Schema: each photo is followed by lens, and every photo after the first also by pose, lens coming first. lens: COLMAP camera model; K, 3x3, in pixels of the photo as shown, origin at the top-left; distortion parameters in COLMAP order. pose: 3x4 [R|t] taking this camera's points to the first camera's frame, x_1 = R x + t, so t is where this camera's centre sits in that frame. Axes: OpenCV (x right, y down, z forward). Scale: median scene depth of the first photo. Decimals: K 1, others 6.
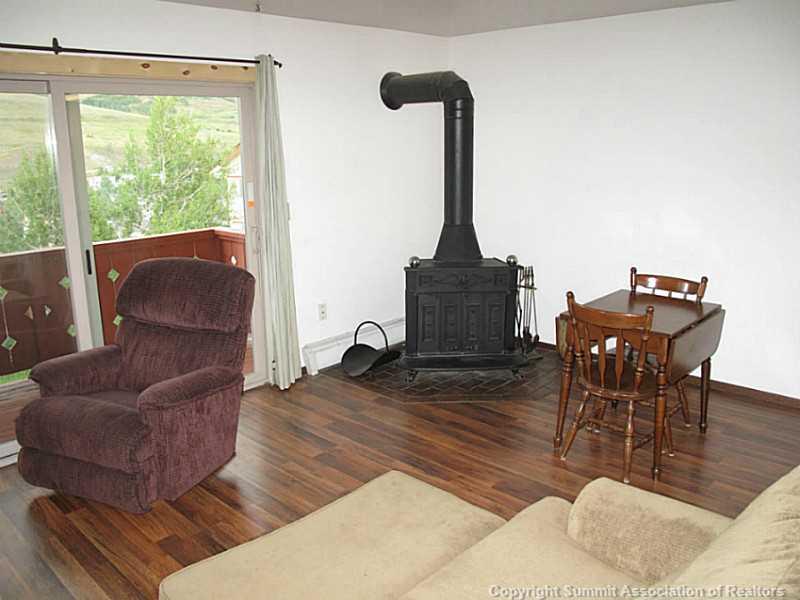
lens RADIAL K [[674.4, 0, 404.9], [0, 674.4, 296.8], [0, 0, 1]] dist [-0.153932, 0.132316]
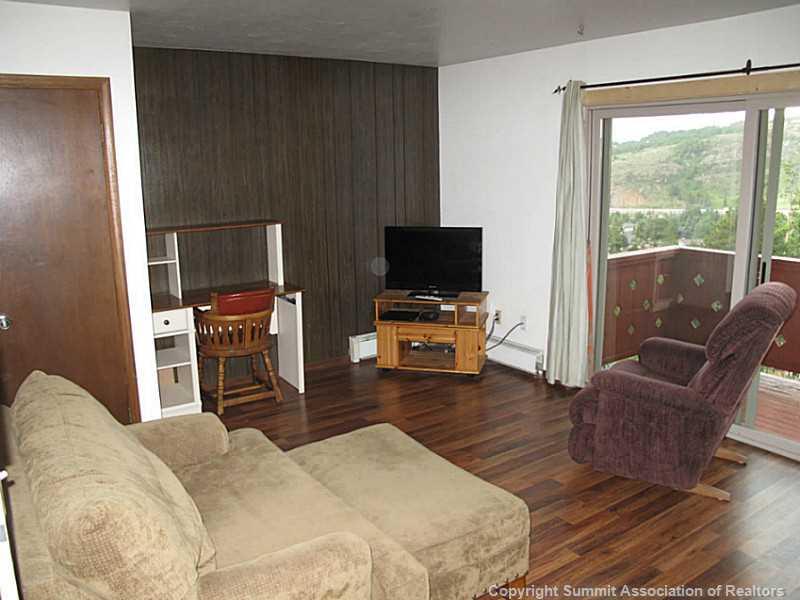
lens RADIAL K [[674.4, 0, 404.9], [0, 674.4, 296.8], [0, 0, 1]] dist [-0.153932, 0.132316]
pose [[-0.194158, 0.206404, -0.959010, 0.681891], [-0.216297, 0.944545, 0.247082, -0.168927], [0.956827, 0.255404, -0.138747, 0.697036]]
